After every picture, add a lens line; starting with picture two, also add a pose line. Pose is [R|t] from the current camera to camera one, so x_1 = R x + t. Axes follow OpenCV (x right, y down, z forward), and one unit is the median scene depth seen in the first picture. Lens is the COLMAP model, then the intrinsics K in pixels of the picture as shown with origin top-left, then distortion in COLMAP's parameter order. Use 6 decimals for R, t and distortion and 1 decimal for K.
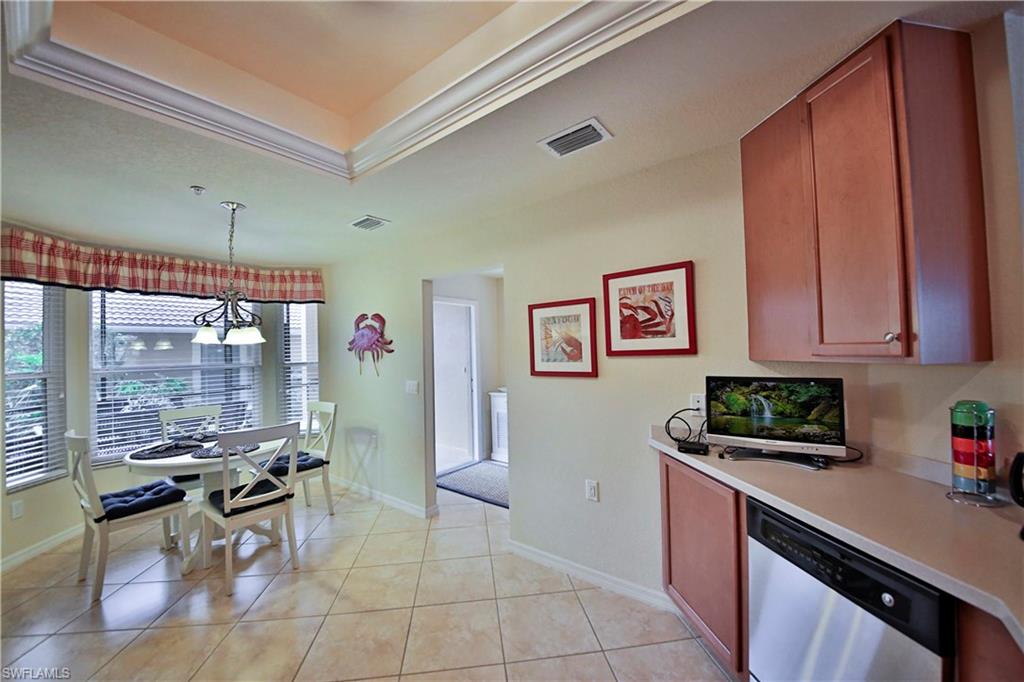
lens RADIAL K [[380.1, 0, 513.4], [0, 380.1, 343.7], [0, 0, 1]] dist [0.014924, -0.014872]
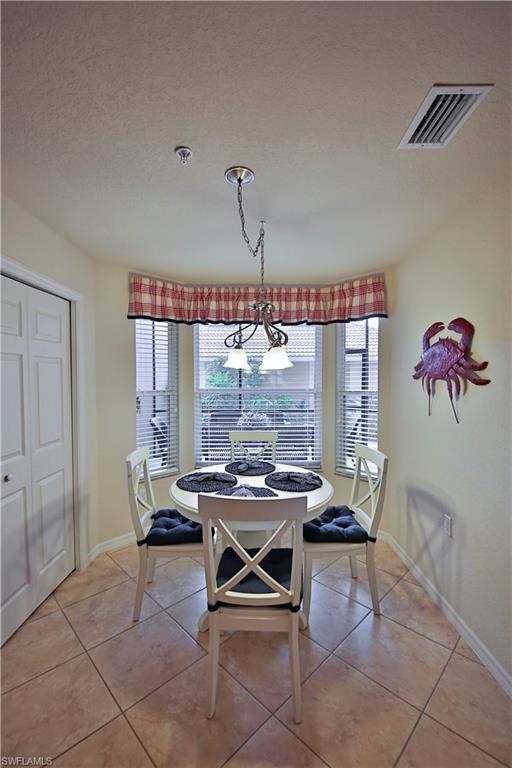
lens RADIAL K [[321.6, 0, 257.7], [0, 321.6, 386.0], [0, 0, 1]] dist [0.023617, -0.022822]
pose [[0.606746, 0.041573, -0.793808, -0.155375], [-0.002587, 0.998729, 0.050328, 0.002711], [0.794892, -0.028483, 0.606082, 0.476210]]
